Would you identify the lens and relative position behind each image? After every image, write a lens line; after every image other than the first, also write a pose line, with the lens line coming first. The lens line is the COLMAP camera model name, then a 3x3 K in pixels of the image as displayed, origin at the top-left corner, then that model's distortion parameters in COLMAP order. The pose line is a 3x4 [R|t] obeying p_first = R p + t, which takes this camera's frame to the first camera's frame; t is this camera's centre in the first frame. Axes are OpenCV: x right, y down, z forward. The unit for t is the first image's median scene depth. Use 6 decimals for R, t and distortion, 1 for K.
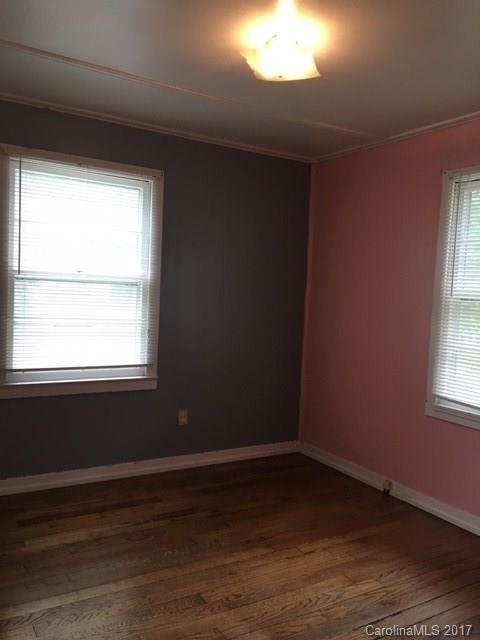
lens RADIAL K [[545.4, 0, 243.0], [0, 545.4, 316.8], [0, 0, 1]] dist [0.083185, -0.109499]
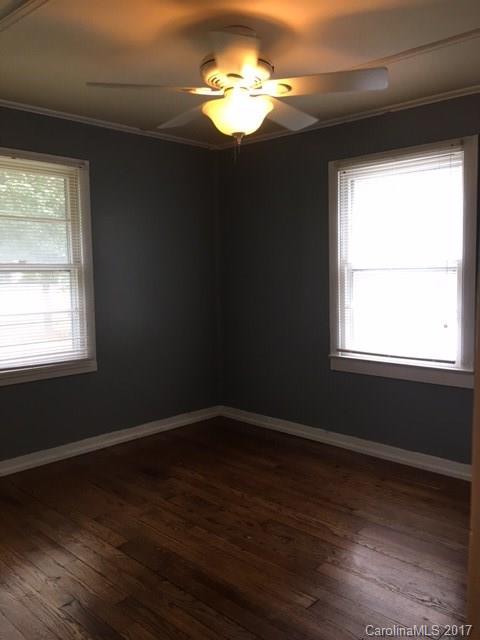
lens RADIAL K [[545.4, 0, 237.3], [0, 545.4, 322.4], [0, 0, 1]] dist [0.083185, -0.109499]
pose [[0.968067, -0.078684, 0.238022, -0.132914], [0.066813, 0.996104, 0.057550, -0.002362], [-0.241623, -0.039809, 0.969553, -0.080680]]
